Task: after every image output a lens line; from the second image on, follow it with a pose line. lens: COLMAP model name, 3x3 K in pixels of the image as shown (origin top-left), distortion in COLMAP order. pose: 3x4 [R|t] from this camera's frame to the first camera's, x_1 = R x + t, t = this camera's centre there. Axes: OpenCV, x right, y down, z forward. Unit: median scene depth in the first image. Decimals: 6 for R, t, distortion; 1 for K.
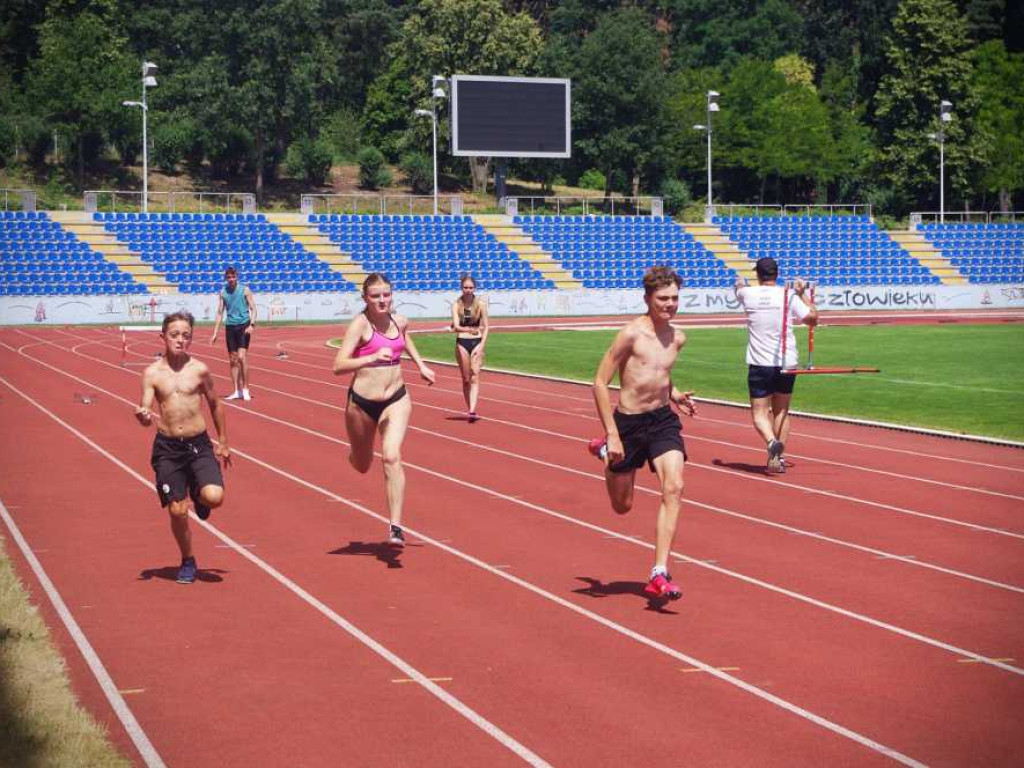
lens RADIAL K [[2639.4, 0, 512.0], [0, 2639.4, 384.0], [0, 0, 1]] dist [0.154149, 0.126916]
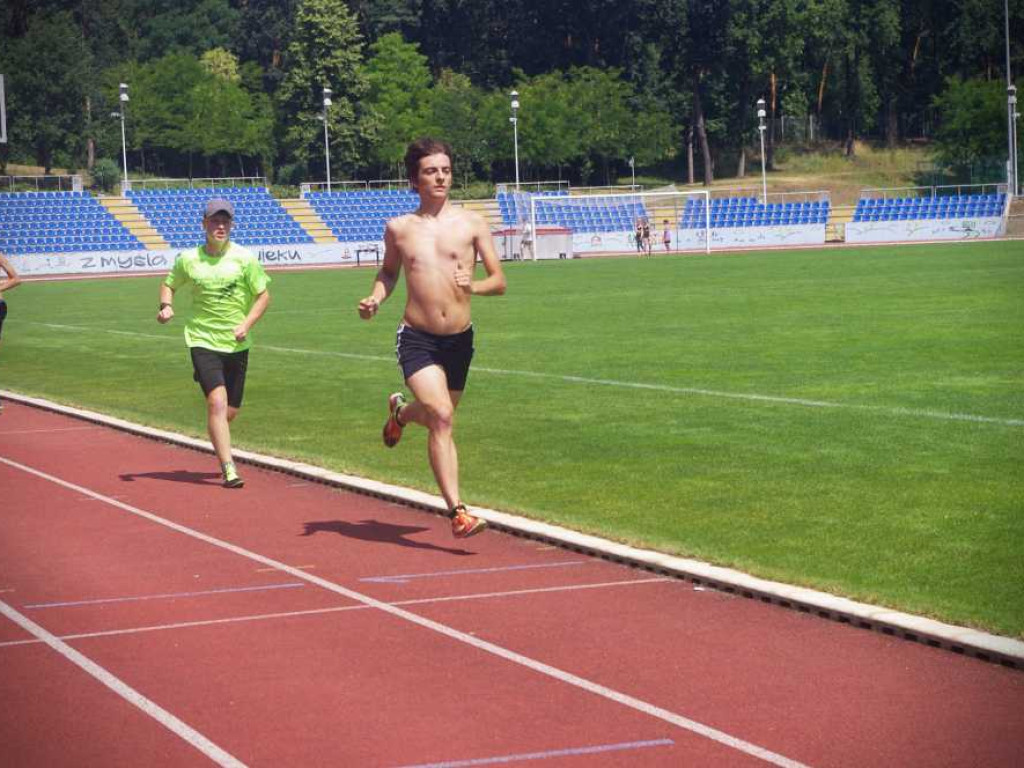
lens RADIAL K [[2639.4, 0, 512.0], [0, 2639.4, 384.0], [0, 0, 1]] dist [0.154149, 0.126916]
pose [[0.992578, -0.036093, 0.116129, 0.102724], [0.034457, 0.999277, 0.016061, 0.009431], [-0.116625, -0.011940, 0.993104, -0.187481]]
